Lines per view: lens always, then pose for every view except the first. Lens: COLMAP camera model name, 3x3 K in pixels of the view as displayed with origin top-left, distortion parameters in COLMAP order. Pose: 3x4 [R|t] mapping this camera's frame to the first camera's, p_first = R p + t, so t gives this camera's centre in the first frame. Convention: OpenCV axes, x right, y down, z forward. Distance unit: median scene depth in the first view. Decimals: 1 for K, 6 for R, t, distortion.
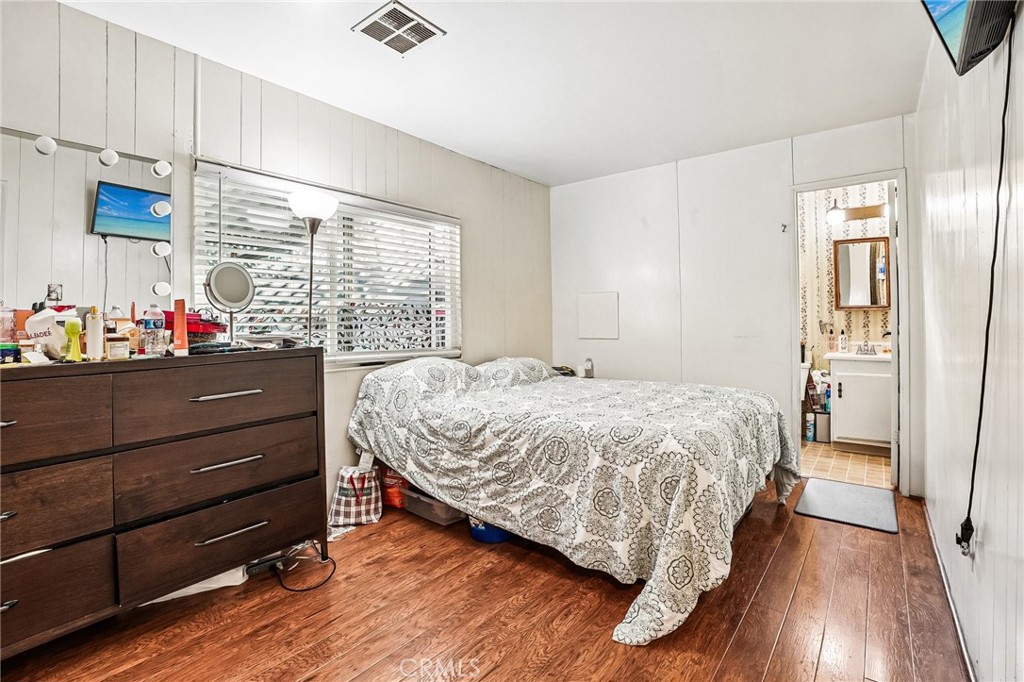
lens RADIAL K [[484.3, 0, 510.1], [0, 484.3, 332.8], [0, 0, 1]] dist [-0.053919, 0.020757]
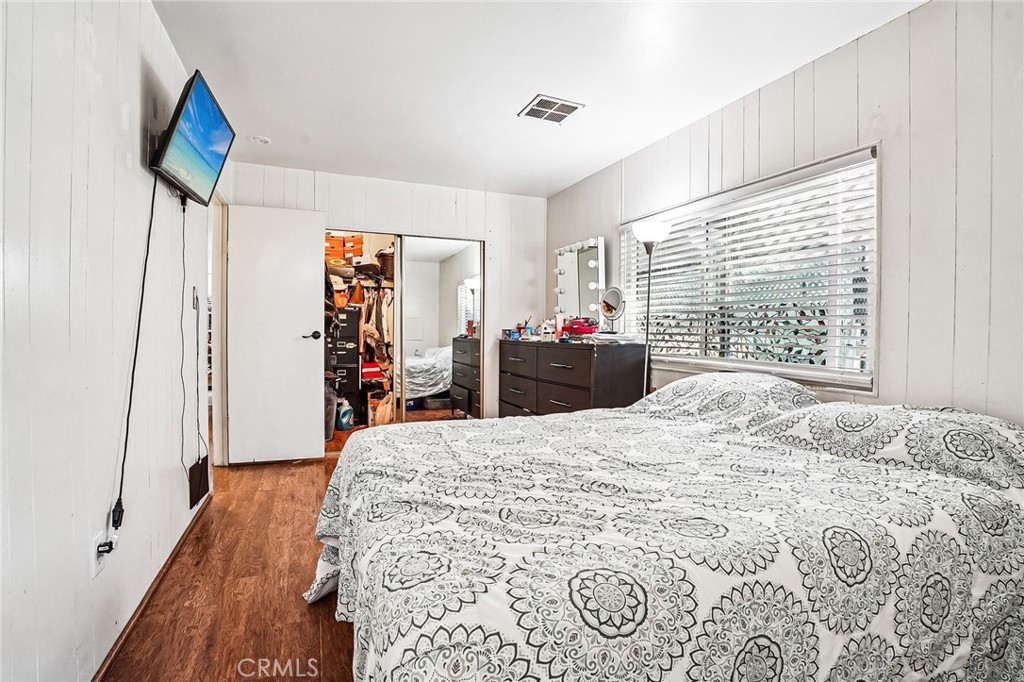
lens RADIAL K [[484.3, 0, 510.1], [0, 484.3, 332.8], [0, 0, 1]] dist [-0.053919, 0.020757]
pose [[-0.476257, 0.007162, -0.879277, 0.656294], [-0.032605, 0.999135, 0.025799, -0.019001], [0.878701, 0.040956, -0.475612, 0.999117]]
